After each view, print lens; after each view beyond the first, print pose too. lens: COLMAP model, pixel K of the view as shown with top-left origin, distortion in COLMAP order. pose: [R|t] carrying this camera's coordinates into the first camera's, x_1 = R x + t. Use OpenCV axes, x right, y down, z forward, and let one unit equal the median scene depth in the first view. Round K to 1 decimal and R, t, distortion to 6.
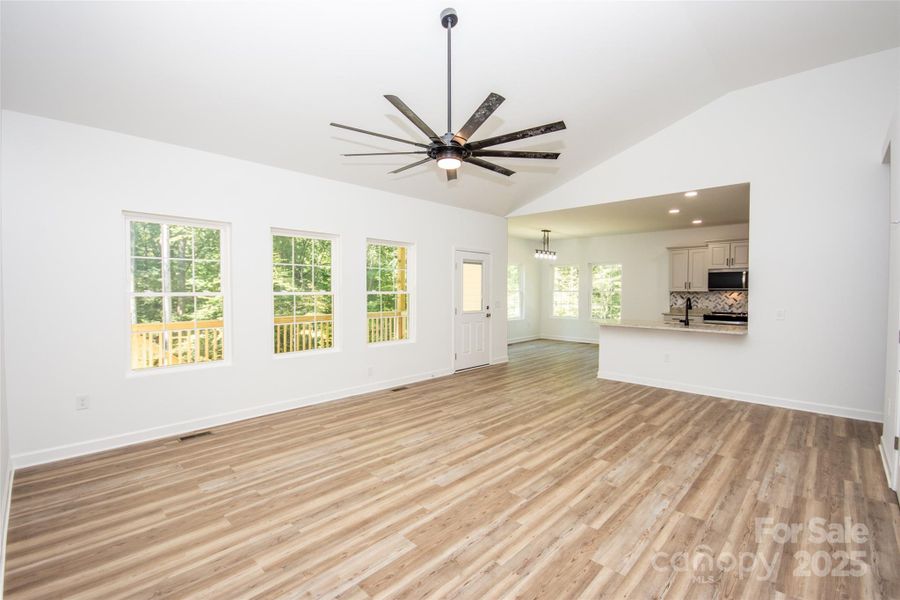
lens RADIAL K [[400.5, 0, 453.3], [0, 400.5, 299.8], [0, 0, 1]] dist [0.003877, -0.002103]
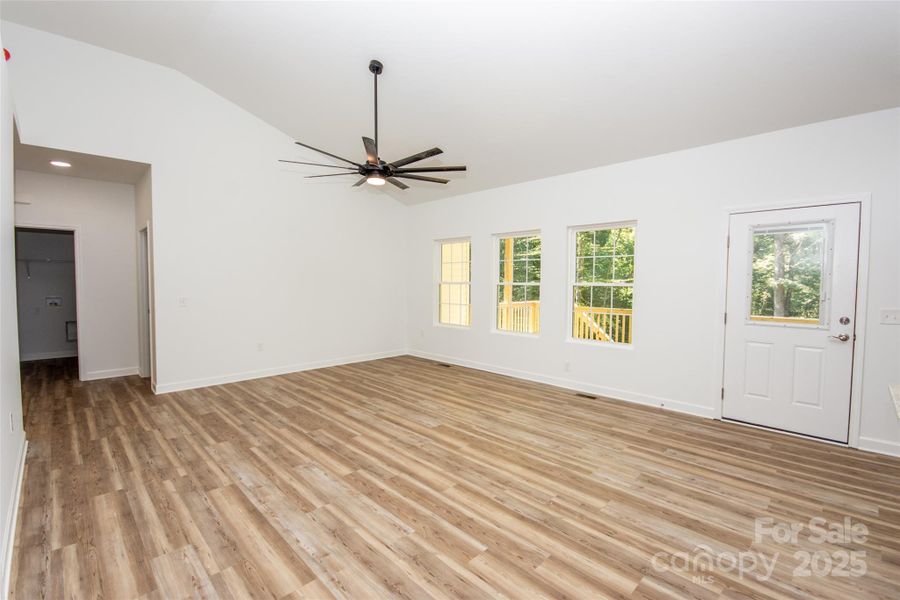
lens RADIAL K [[400.5, 0, 451.5], [0, 400.5, 295.1], [0, 0, 1]] dist [0.003877, -0.002103]
pose [[-0.035107, 0.031707, -0.998880, 1.148726], [-0.029876, 0.999017, 0.032761, -0.020138], [0.998937, 0.030993, -0.034125, 1.161212]]
